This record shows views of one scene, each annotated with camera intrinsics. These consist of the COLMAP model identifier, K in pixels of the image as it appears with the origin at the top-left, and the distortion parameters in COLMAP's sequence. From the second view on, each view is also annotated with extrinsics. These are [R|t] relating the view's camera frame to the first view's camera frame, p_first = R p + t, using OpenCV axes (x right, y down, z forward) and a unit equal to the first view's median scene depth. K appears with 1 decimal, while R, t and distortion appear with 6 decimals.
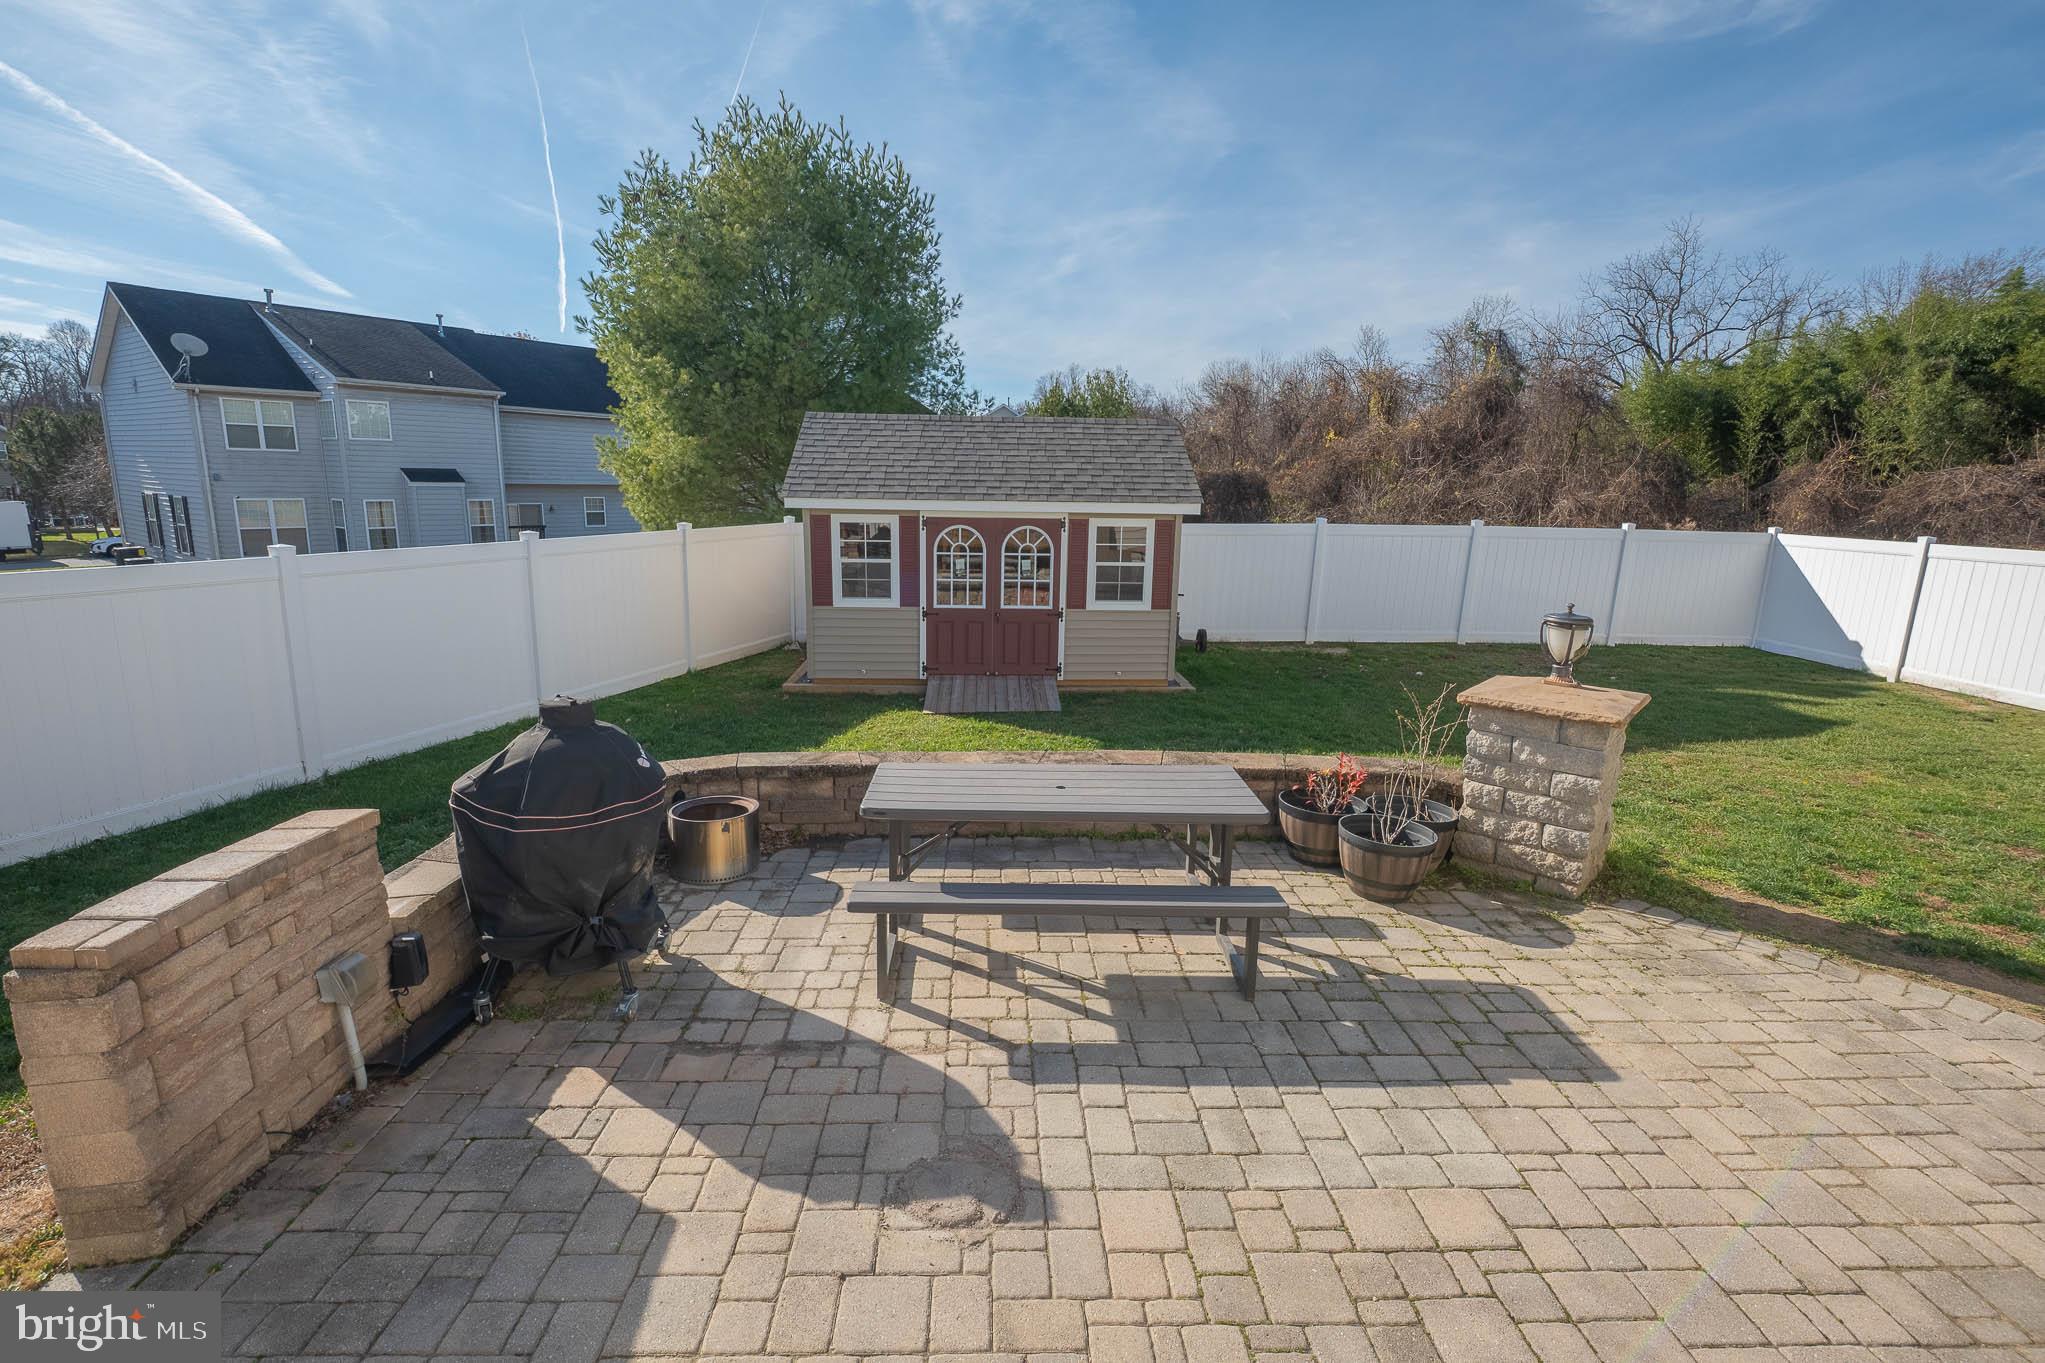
lens RADIAL K [[938.8, 0, 1020.1], [0, 938.8, 669.4], [0, 0, 1]] dist [0.020482, -0.019299]
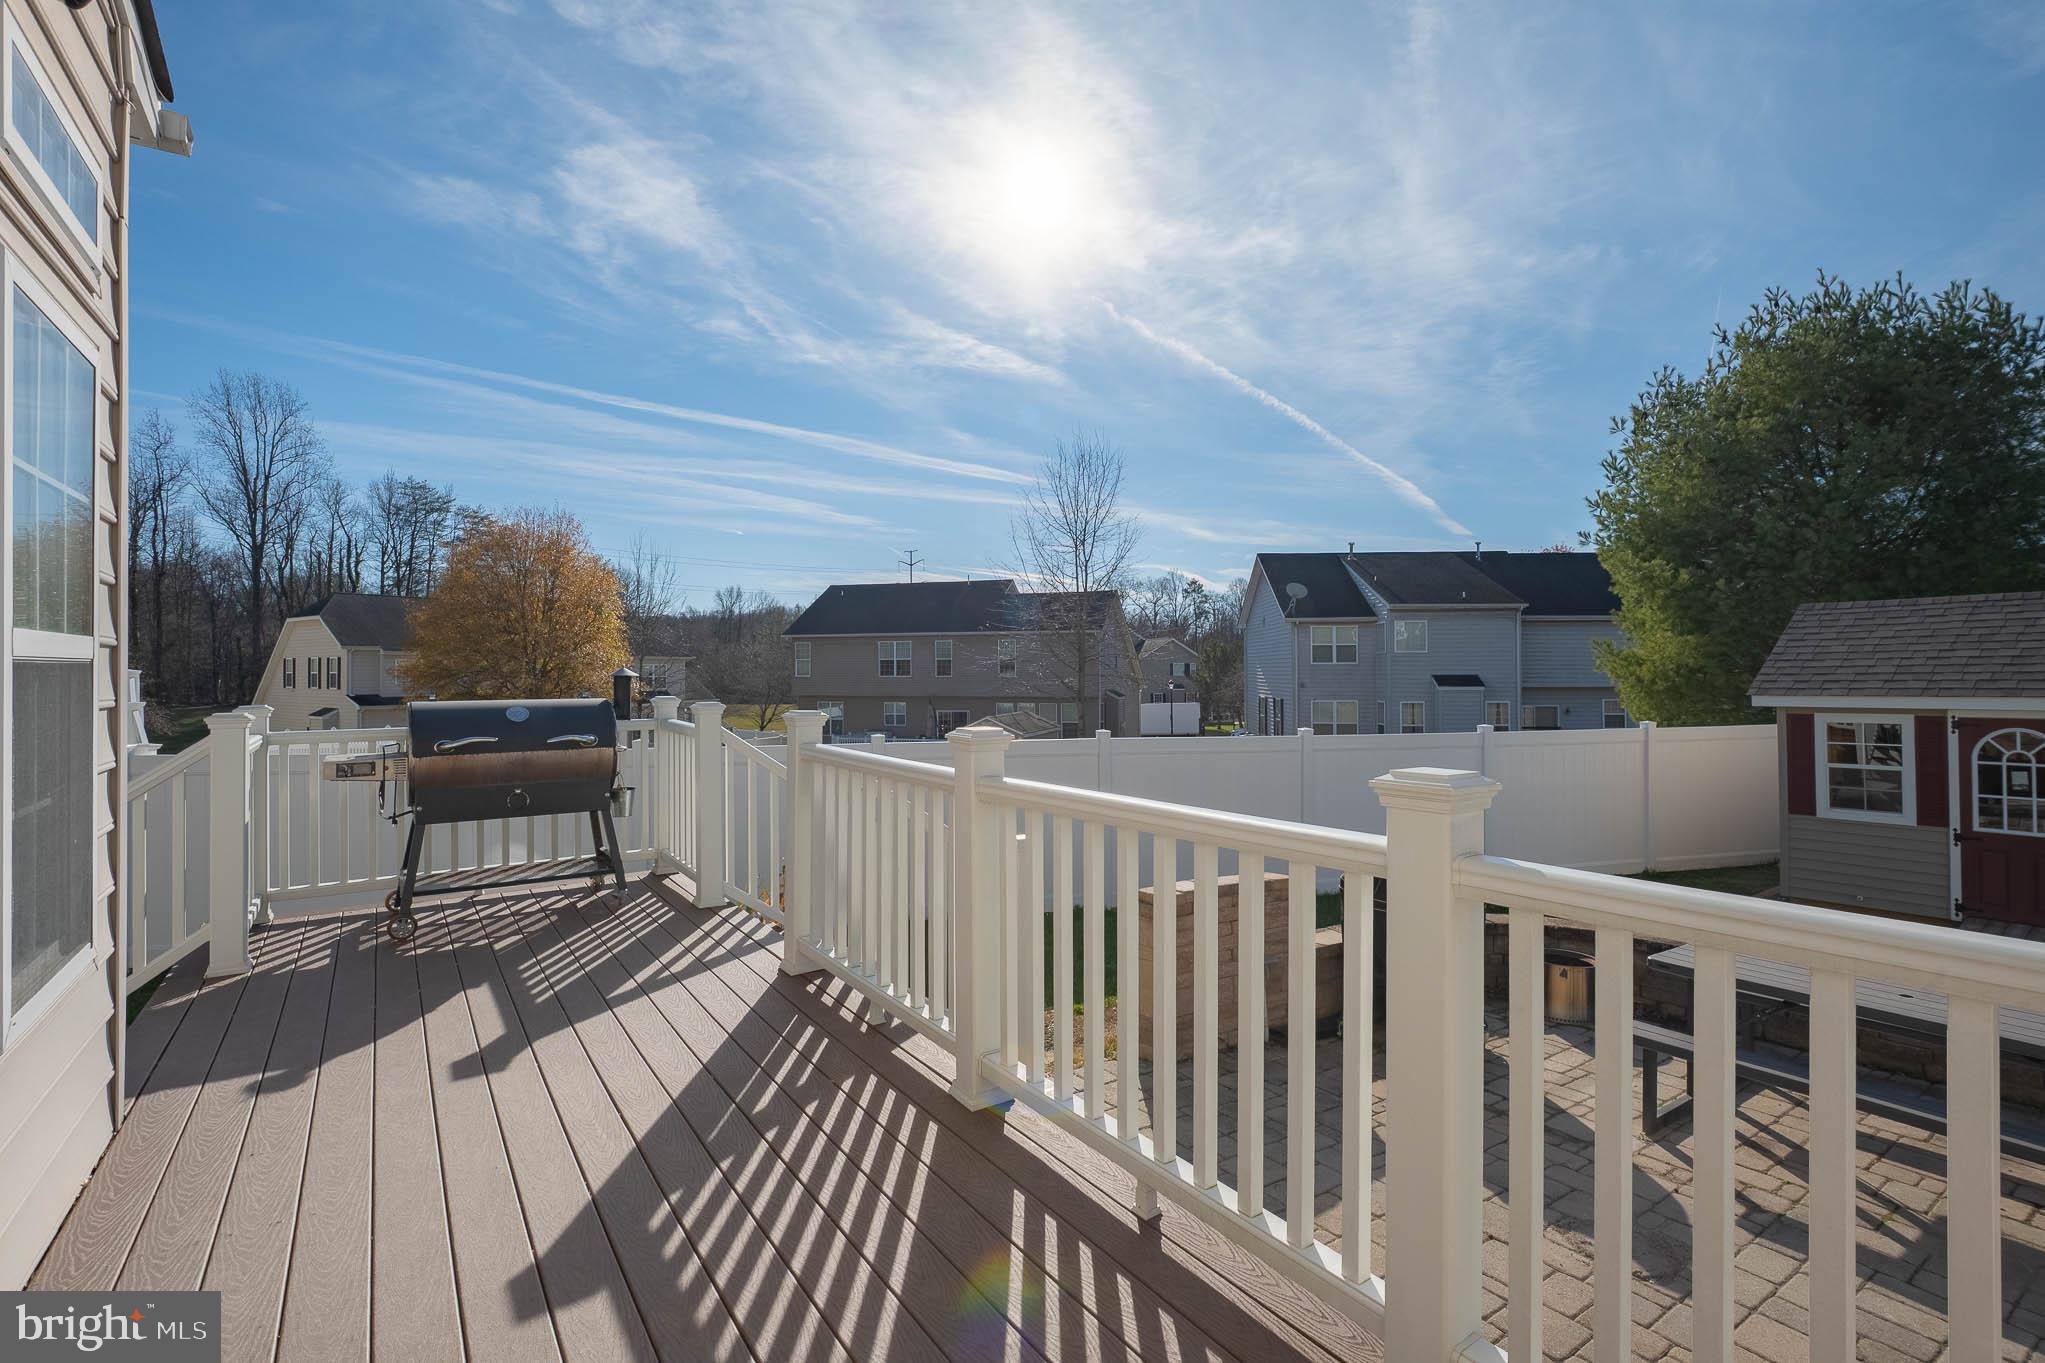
lens RADIAL K [[938.8, 0, 1020.1], [0, 938.8, 669.4], [0, 0, 1]] dist [0.020482, -0.019299]
pose [[0.542641, -0.028500, -0.839481, 0.086949], [-0.150256, 0.980010, -0.130397, 0.015260], [0.826416, 0.196896, 0.527511, -0.066164]]
